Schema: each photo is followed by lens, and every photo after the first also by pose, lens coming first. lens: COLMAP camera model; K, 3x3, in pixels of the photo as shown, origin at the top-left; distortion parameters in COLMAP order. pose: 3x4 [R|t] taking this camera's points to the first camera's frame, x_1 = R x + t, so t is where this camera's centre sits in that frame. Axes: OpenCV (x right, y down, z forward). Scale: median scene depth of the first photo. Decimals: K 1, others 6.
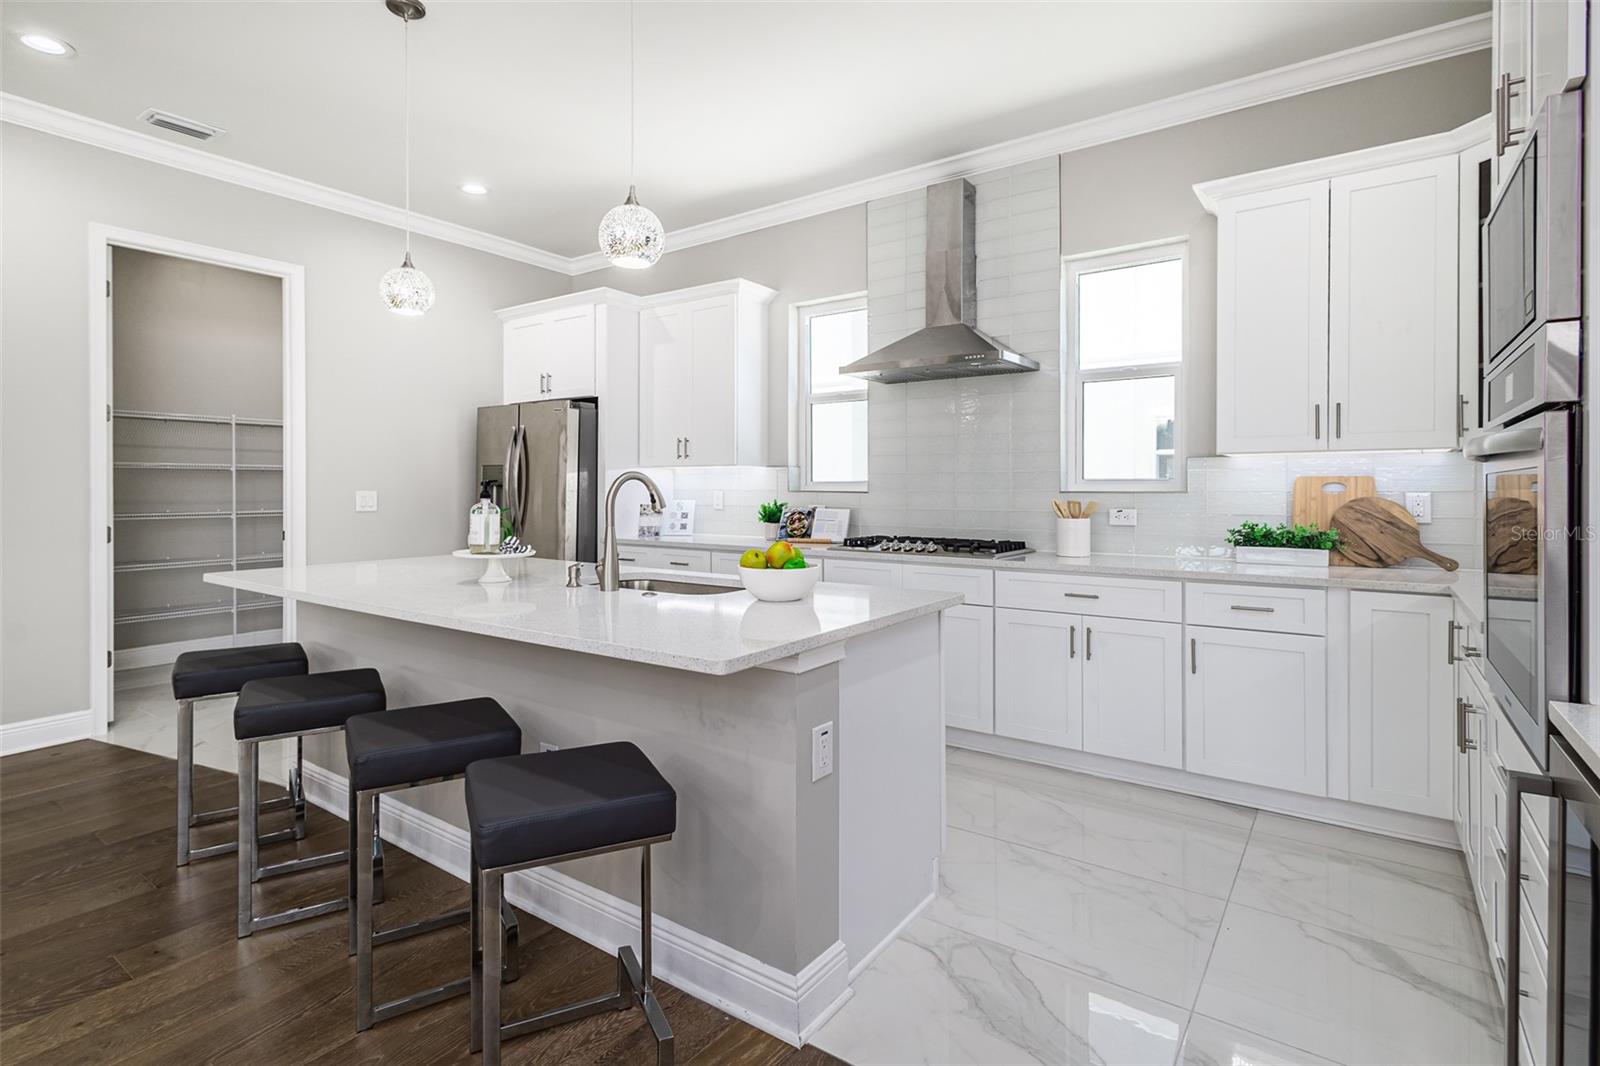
lens RADIAL K [[771.4, 0, 777.9], [0, 771.4, 491.1], [0, 0, 1]] dist [0.012654, 0.000260]
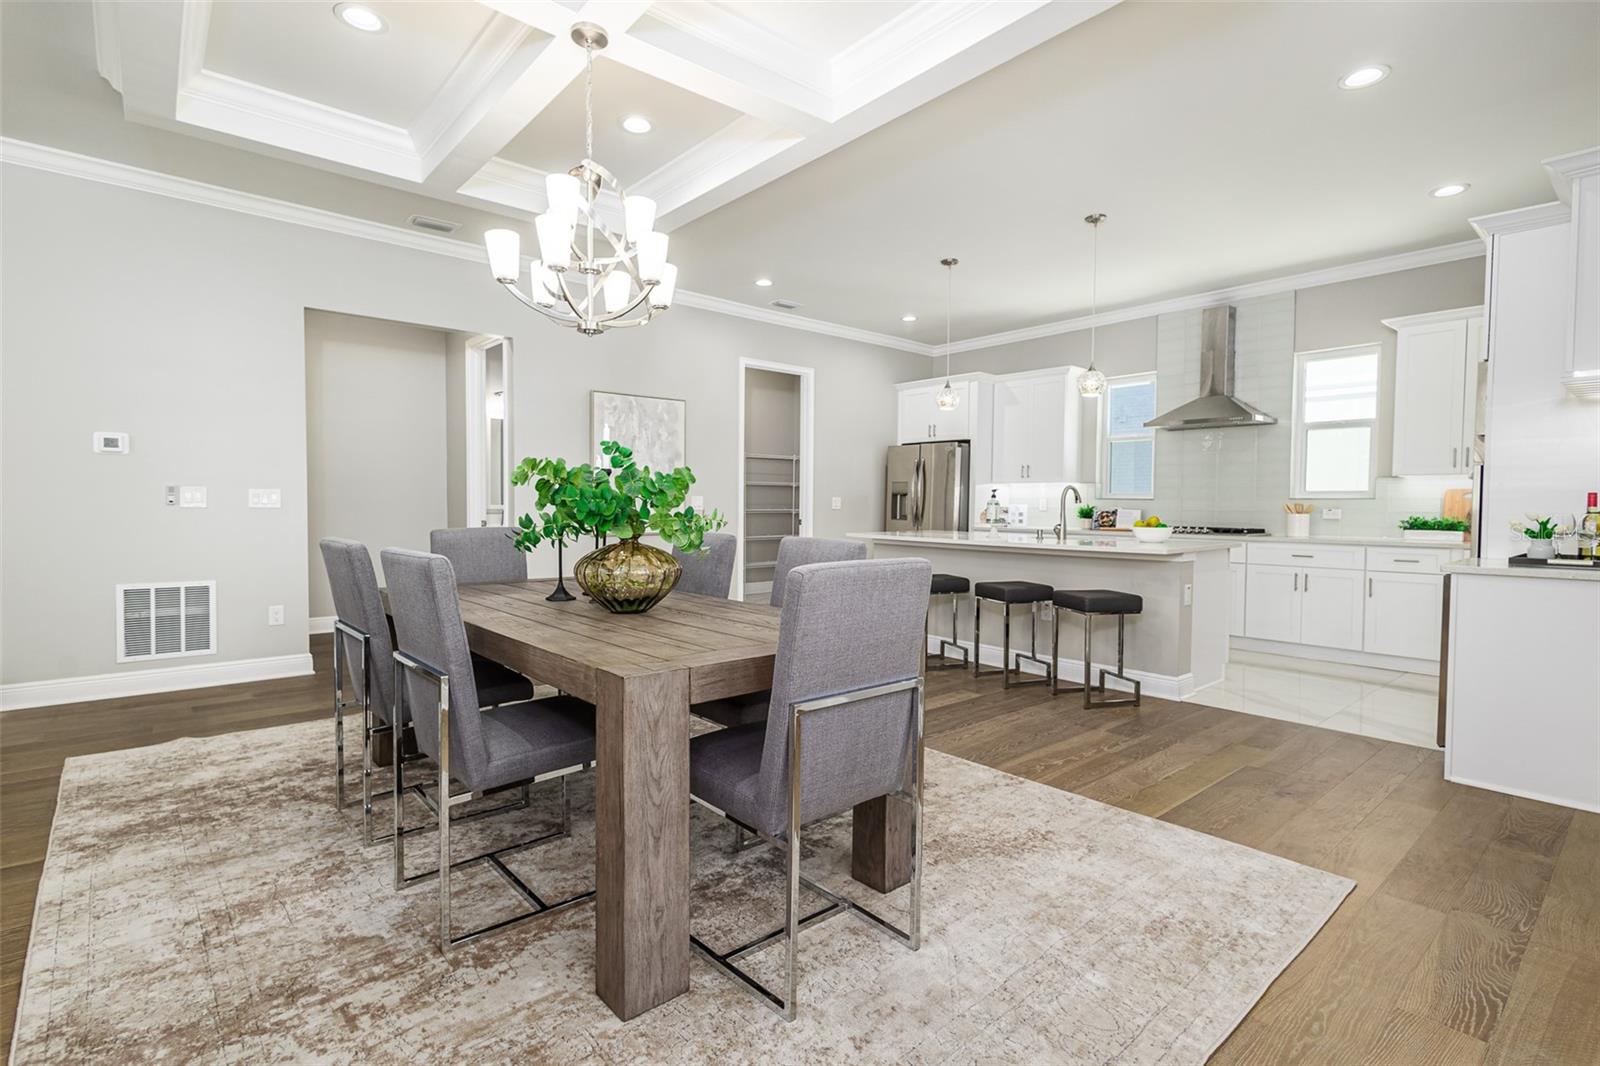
lens RADIAL K [[771.4, 0, 805.0], [0, 771.4, 532.7], [0, 0, 1]] dist [0.012654, 0.000260]
pose [[0.980686, 0.013047, -0.195153, -0.304821], [-0.006535, 0.999401, 0.033971, 0.023199], [0.195479, -0.032040, 0.980184, -0.774616]]
